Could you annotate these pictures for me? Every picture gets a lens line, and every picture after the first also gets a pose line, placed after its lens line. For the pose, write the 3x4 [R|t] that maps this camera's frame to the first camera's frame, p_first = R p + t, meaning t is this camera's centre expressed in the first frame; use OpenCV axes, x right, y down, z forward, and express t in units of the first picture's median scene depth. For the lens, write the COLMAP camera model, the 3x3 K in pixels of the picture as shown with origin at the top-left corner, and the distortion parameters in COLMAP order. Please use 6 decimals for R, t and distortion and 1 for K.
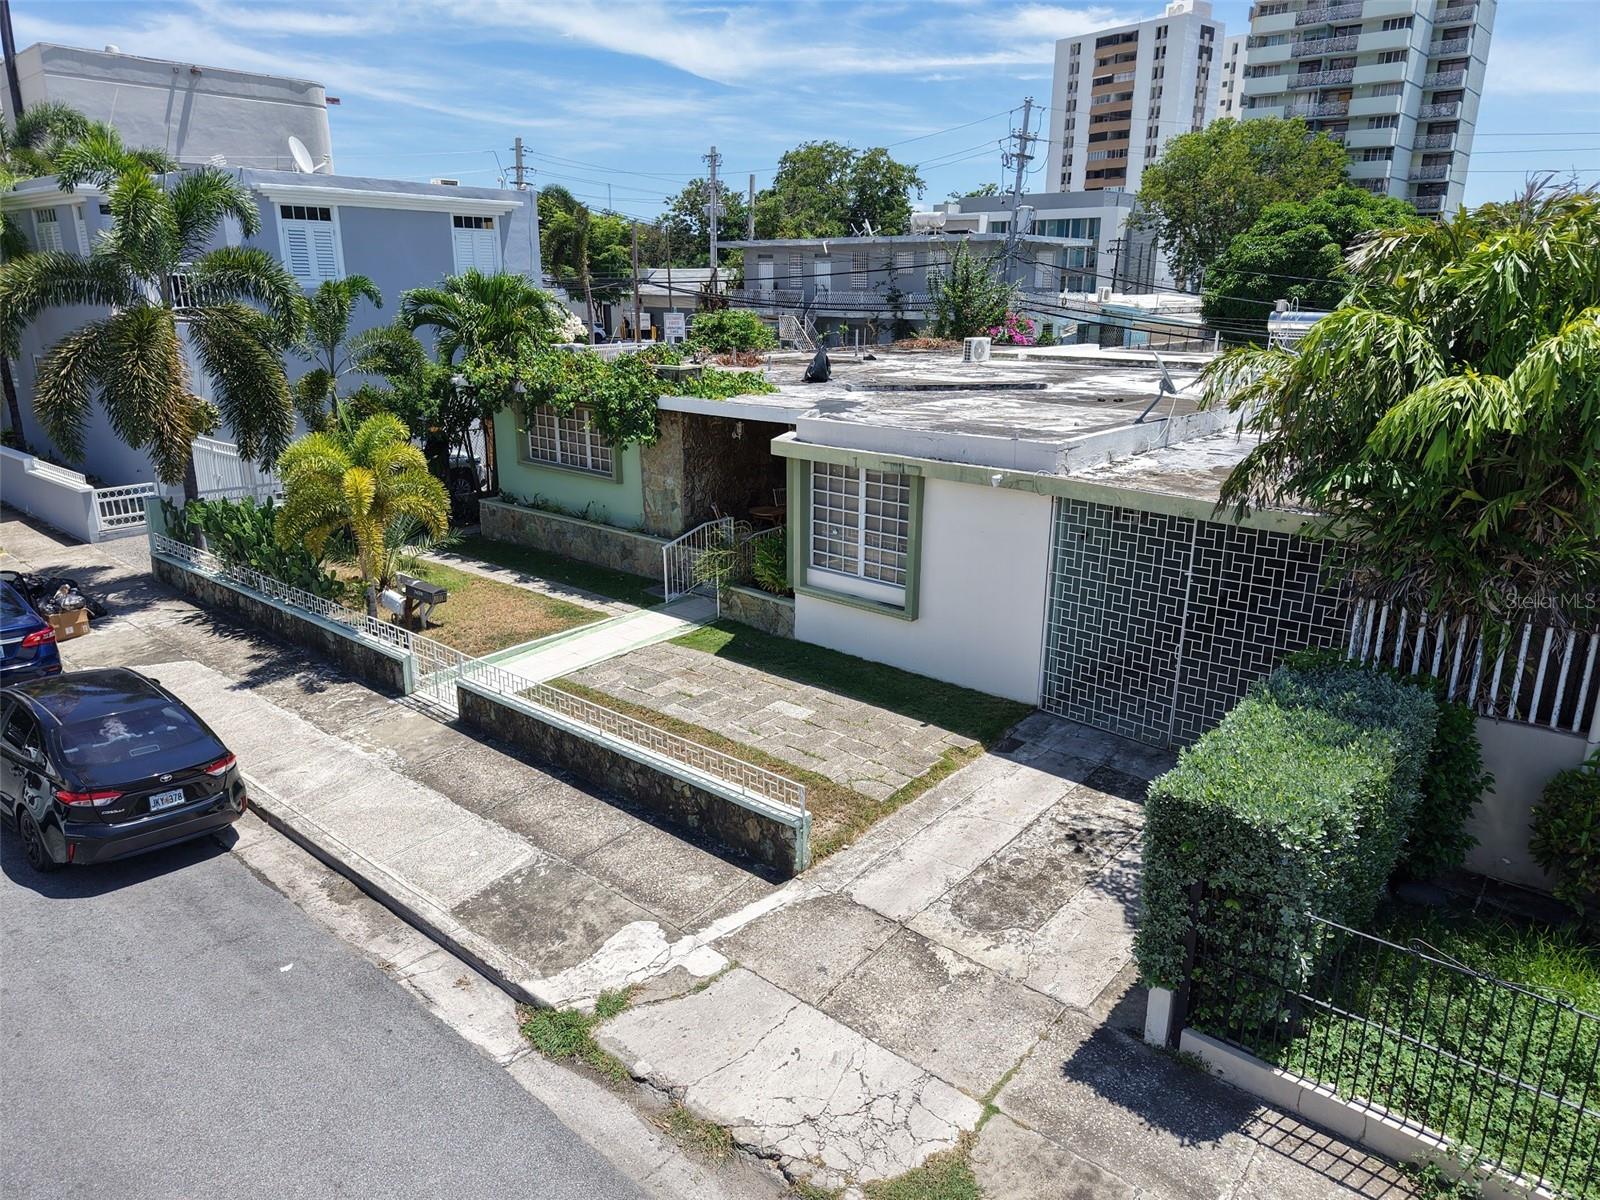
lens RADIAL K [[994.3, 0, 834.4], [0, 994.3, 606.1], [0, 0, 1]] dist [0.013396, -0.009905]
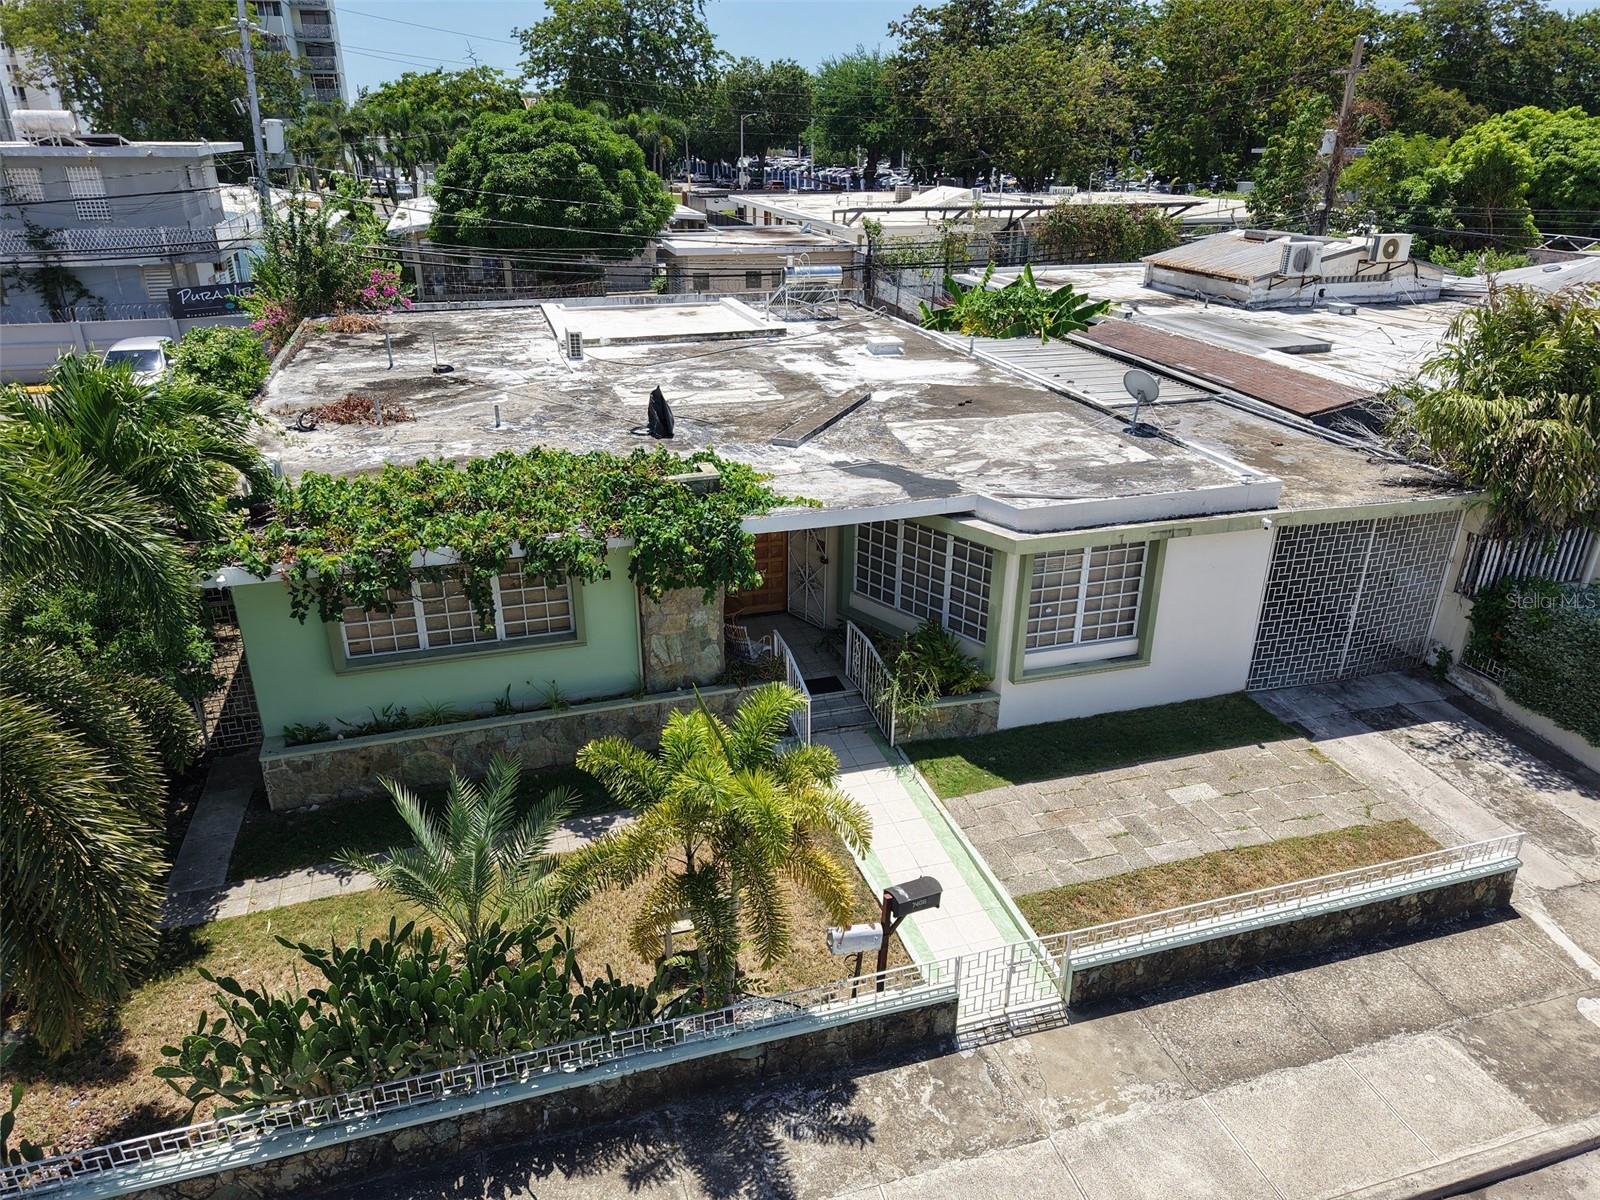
lens RADIAL K [[1022.2, 0, 780.8], [0, 1022.2, 591.4], [0, 0, 1]] dist [0.017199, -0.011147]
pose [[0.582133, -0.332840, 0.741849, -0.917325], [0.252641, 0.941260, 0.224059, -0.395929], [-0.772848, 0.056989, 0.632027, 0.597223]]
